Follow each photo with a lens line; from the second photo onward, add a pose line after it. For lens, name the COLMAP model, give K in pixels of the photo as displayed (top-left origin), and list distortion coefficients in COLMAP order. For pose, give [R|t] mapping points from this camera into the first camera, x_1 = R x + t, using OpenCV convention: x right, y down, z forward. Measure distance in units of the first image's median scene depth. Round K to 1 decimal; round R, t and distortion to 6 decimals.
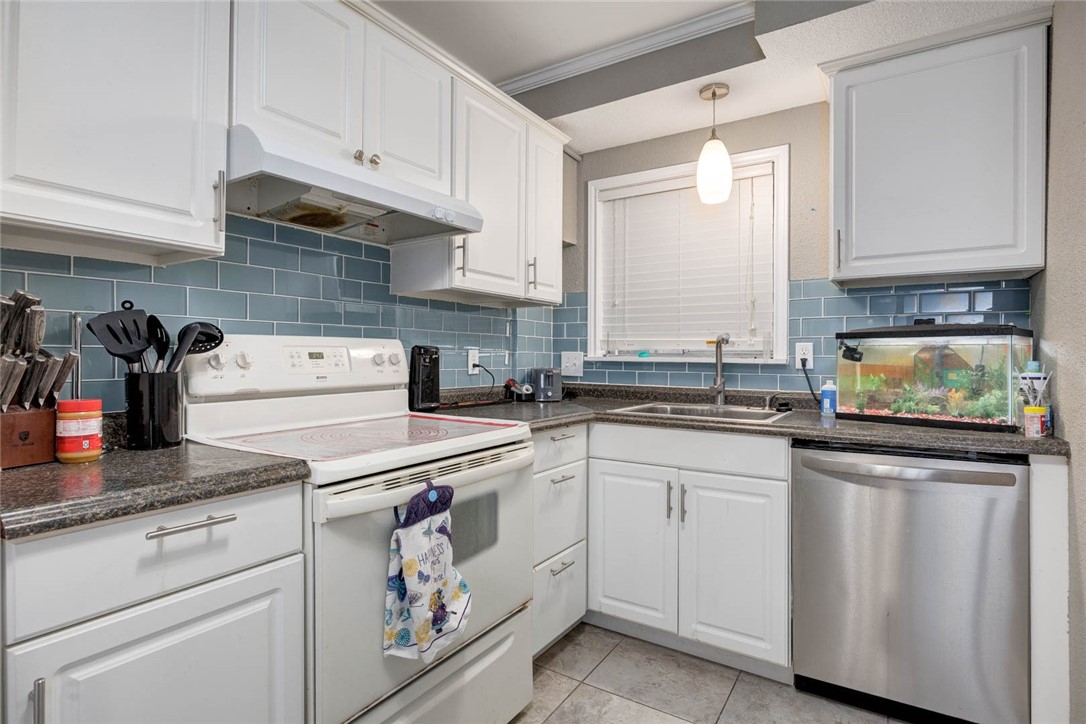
lens RADIAL K [[548.5, 0, 543.0], [0, 548.5, 362.0], [0, 0, 1]] dist [-0.003920, -0.000698]
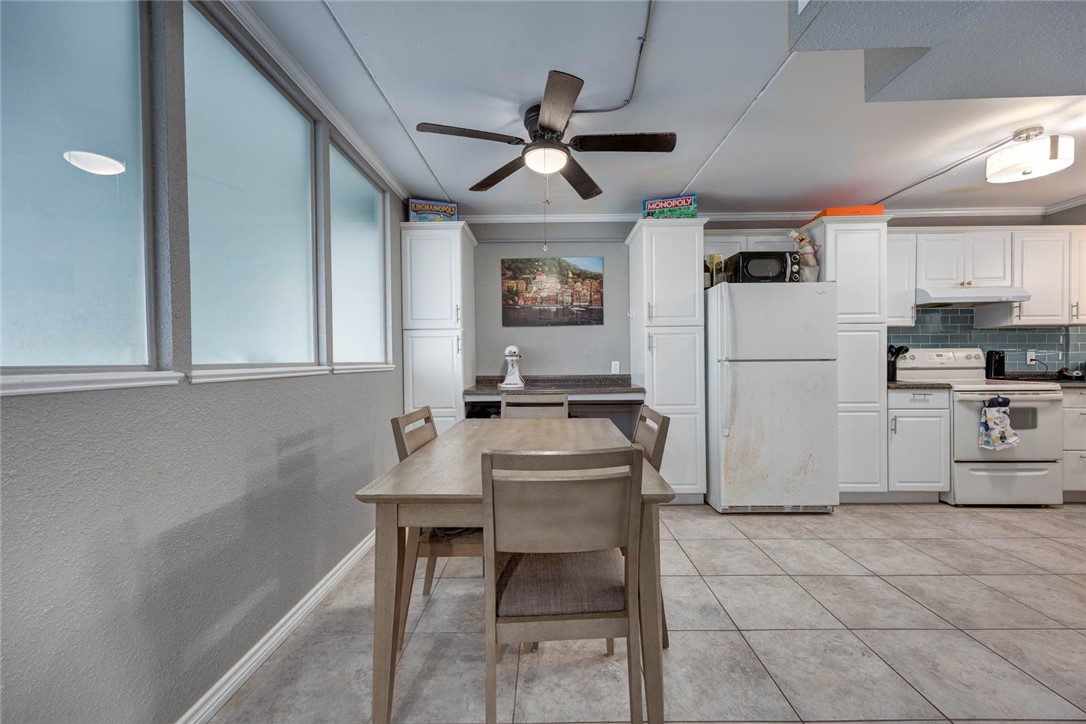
lens RADIAL K [[440.5, 0, 547.3], [0, 440.5, 362.1], [0, 0, 1]] dist [0.009969, -0.000425]
pose [[0.544306, -0.002663, -0.838883, 0.324012], [-0.001135, 0.999992, -0.003911, 0.028126], [0.838886, 0.003081, 0.544298, -1.581053]]
